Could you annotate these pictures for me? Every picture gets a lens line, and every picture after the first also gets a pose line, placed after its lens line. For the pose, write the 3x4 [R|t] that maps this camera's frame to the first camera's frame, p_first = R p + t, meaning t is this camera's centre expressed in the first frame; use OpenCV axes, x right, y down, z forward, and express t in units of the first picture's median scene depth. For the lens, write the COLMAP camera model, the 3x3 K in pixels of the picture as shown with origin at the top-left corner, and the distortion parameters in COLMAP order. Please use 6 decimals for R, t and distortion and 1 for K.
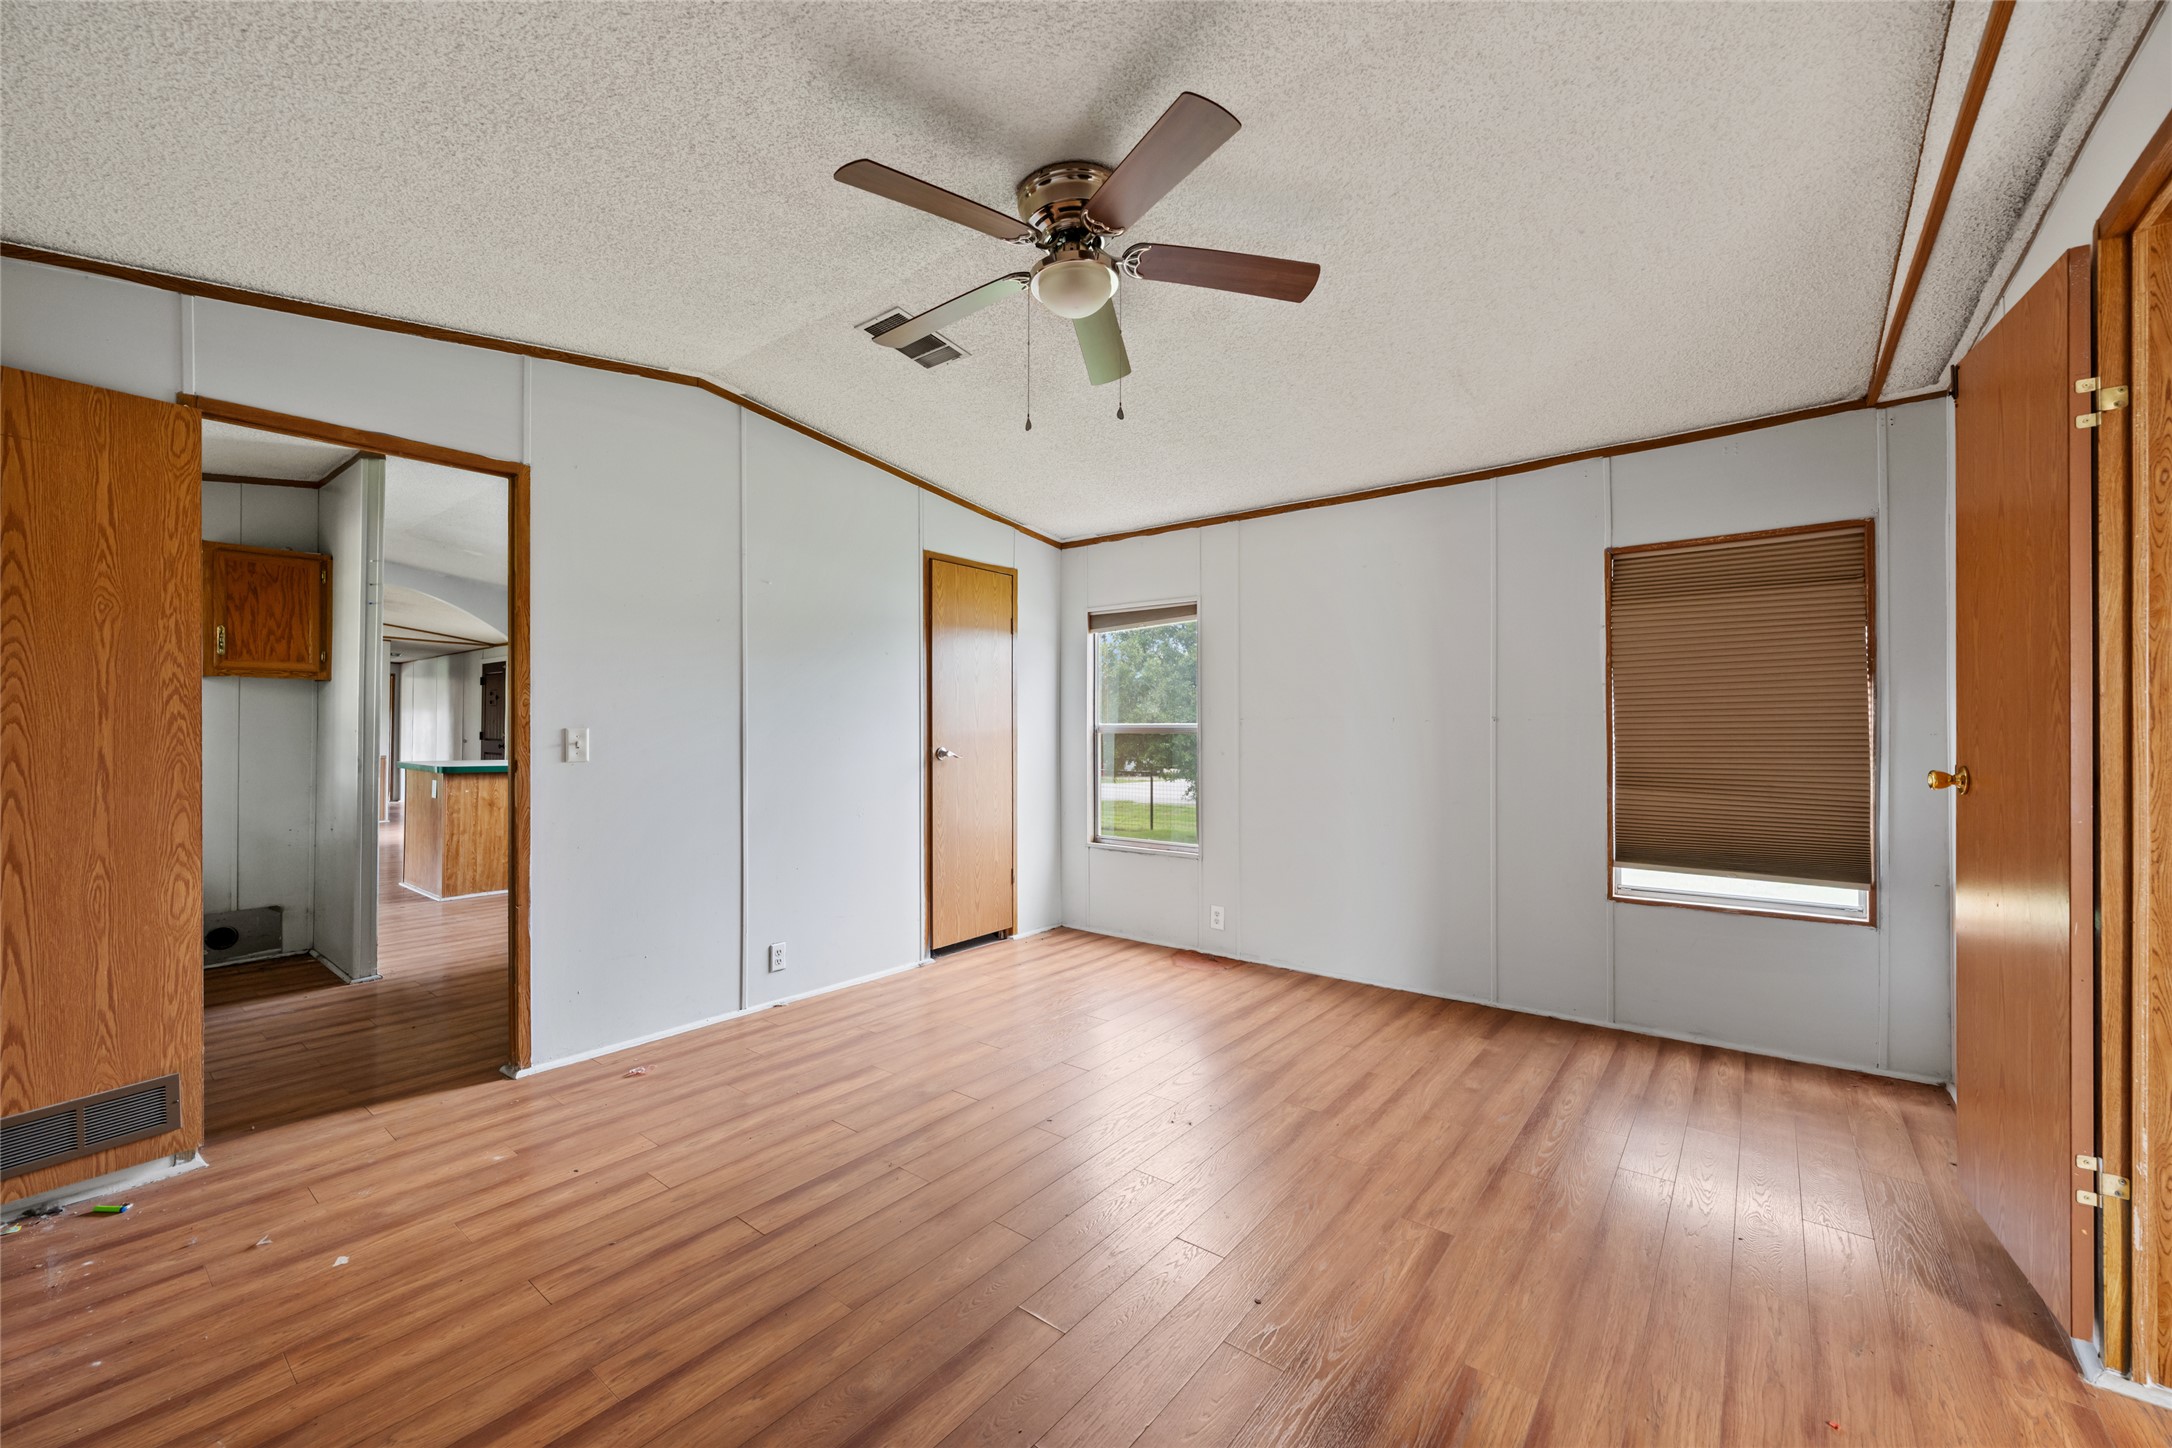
lens RADIAL K [[863.2, 0, 1086.0], [0, 863.2, 724.0], [0, 0, 1]] dist [-0.001060, -0.000309]
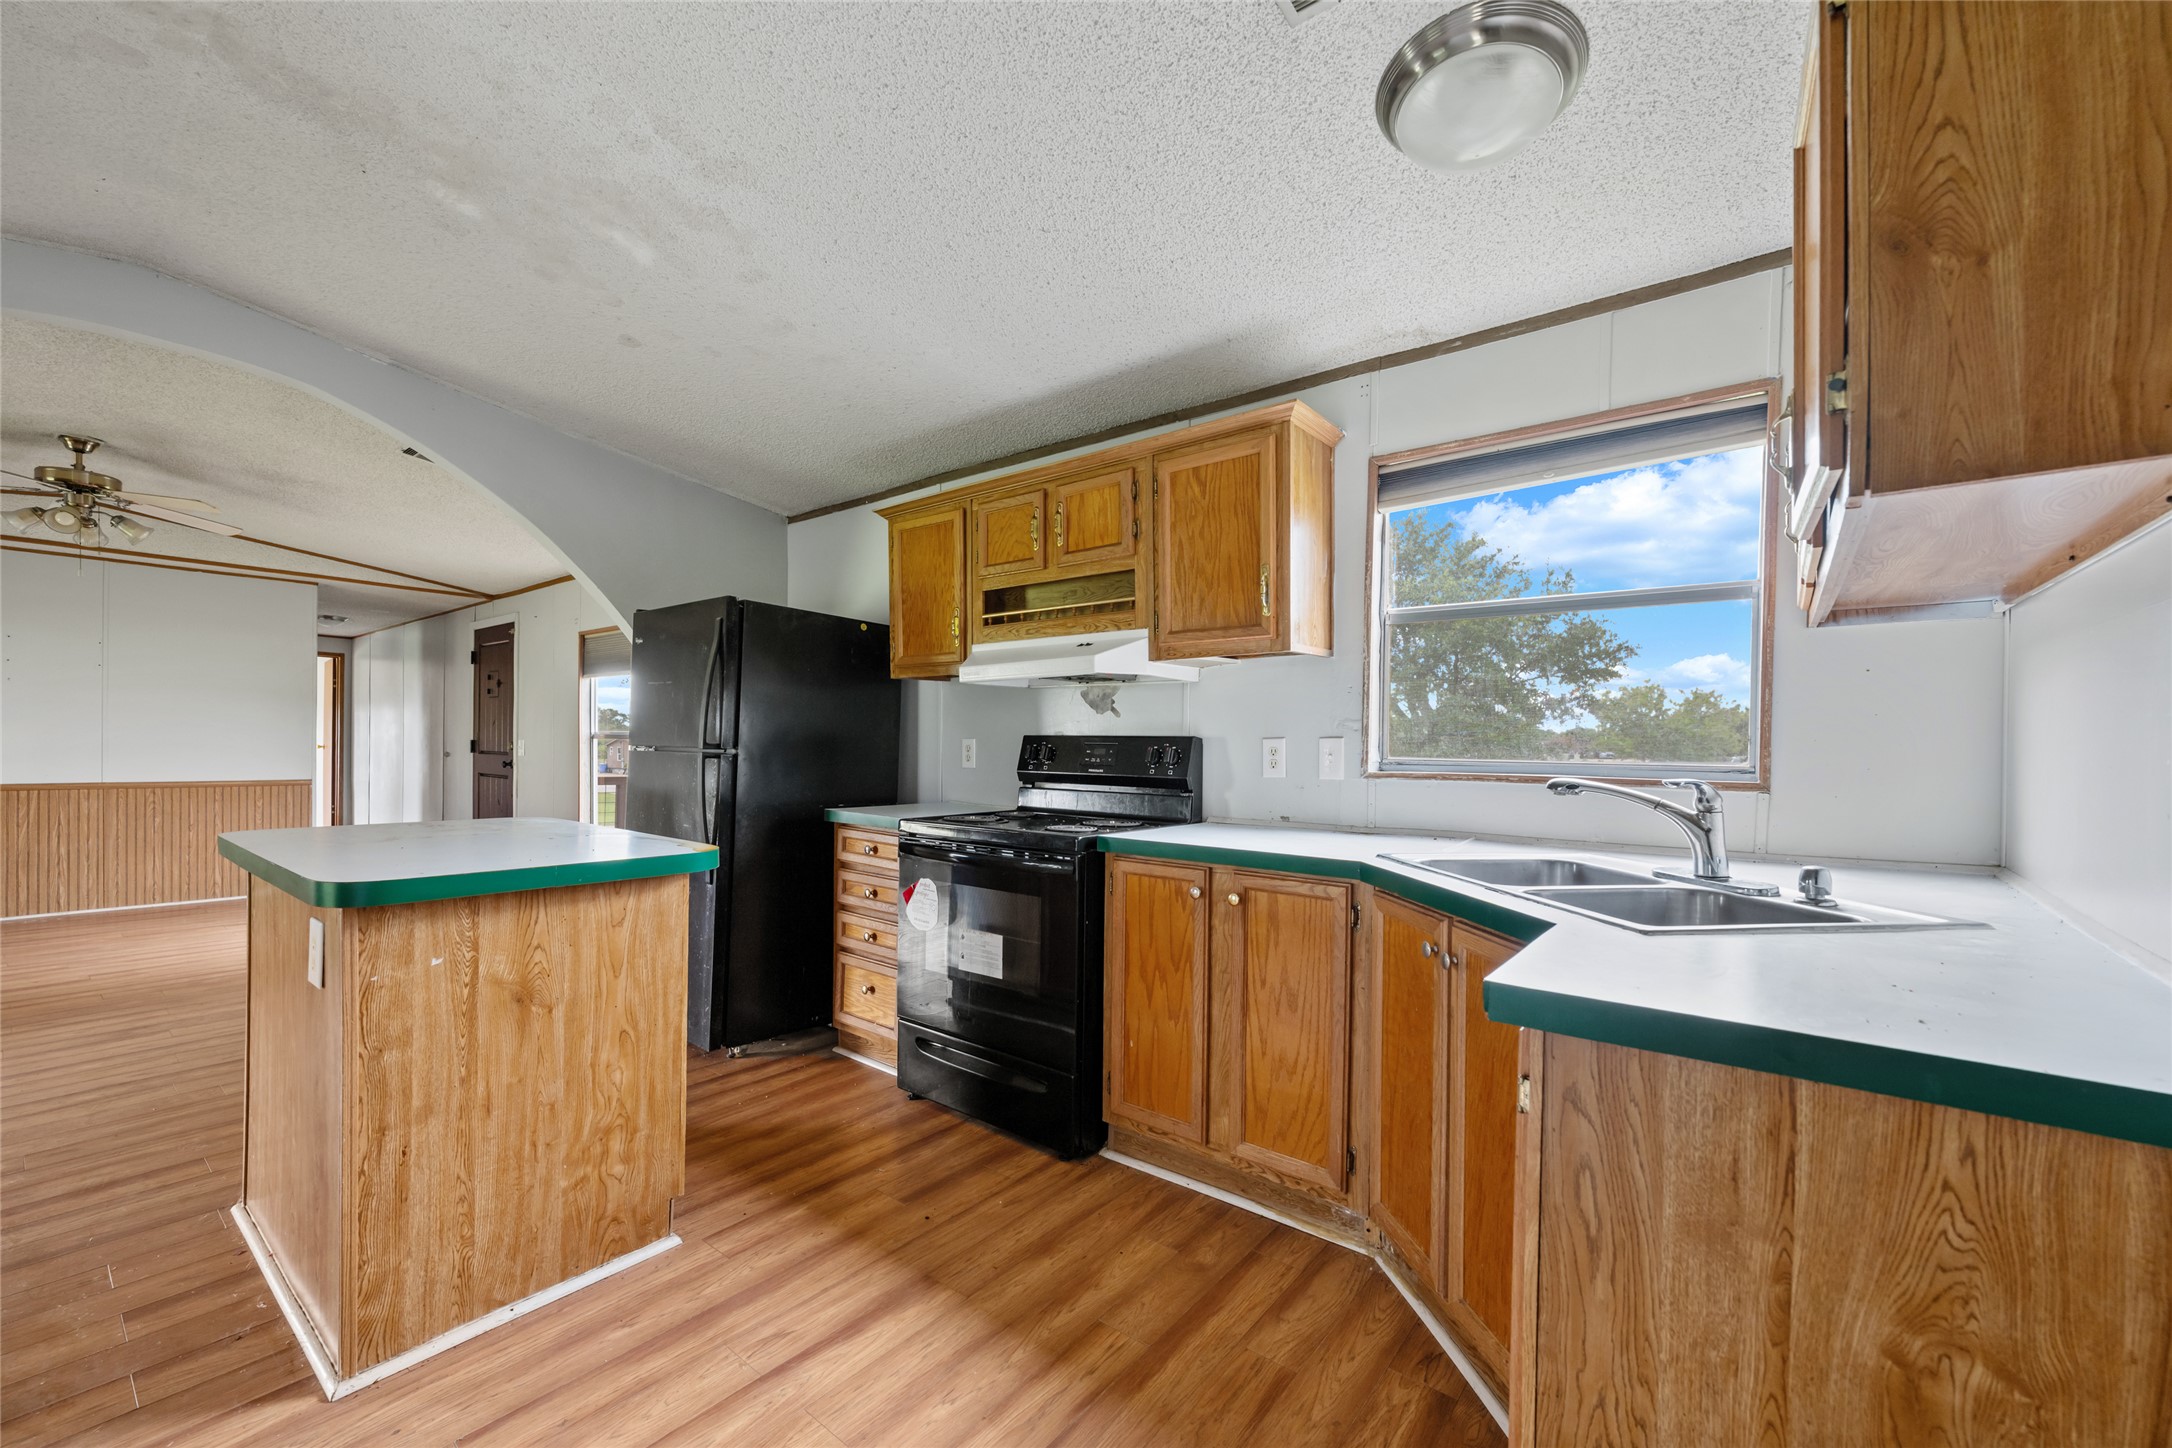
lens RADIAL K [[867.0, 0, 1084.9], [0, 867.0, 747.9], [0, 0, 1]] dist [-0.002037, -0.000153]
pose [[0.999919, 0.009655, 0.008312, -0.689056], [-0.009758, 0.999874, 0.012512, 0.006395], [-0.008190, -0.012592, 0.999887, 0.969119]]
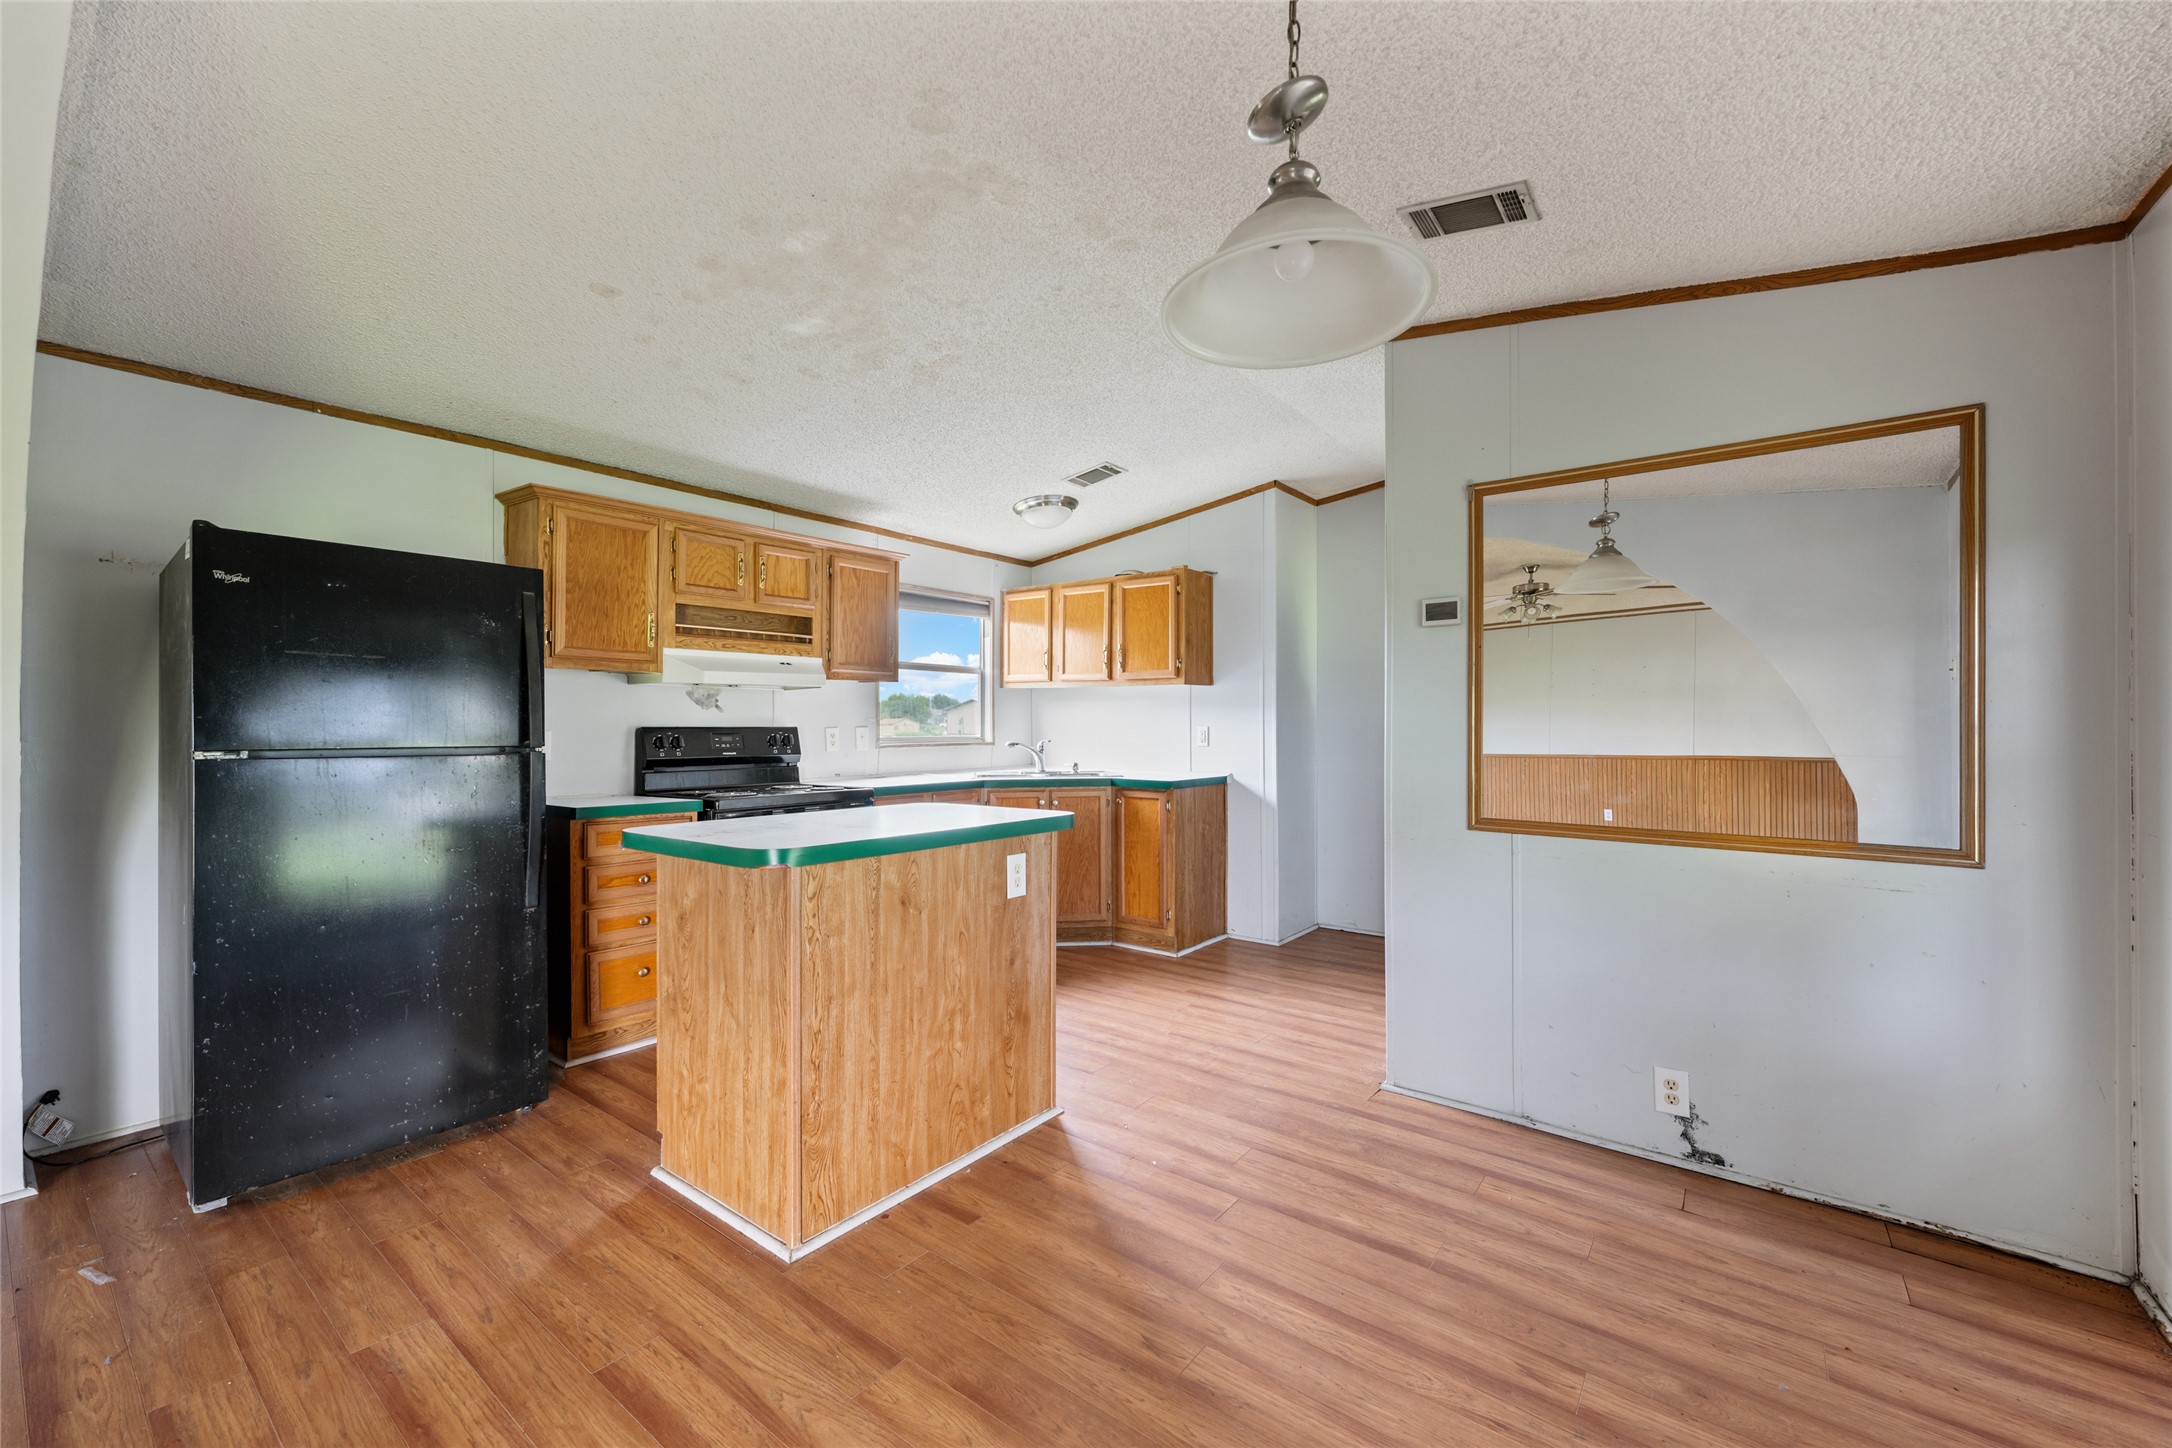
lens RADIAL K [[863.2, 0, 1086.0], [0, 863.2, 724.0], [0, 0, 1]] dist [-0.001060, -0.000309]
pose [[-0.024849, 0.001444, 0.999690, -1.568152], [-0.003144, 0.999994, -0.001522, 0.002498], [-0.999686, -0.003181, -0.024845, 1.301679]]
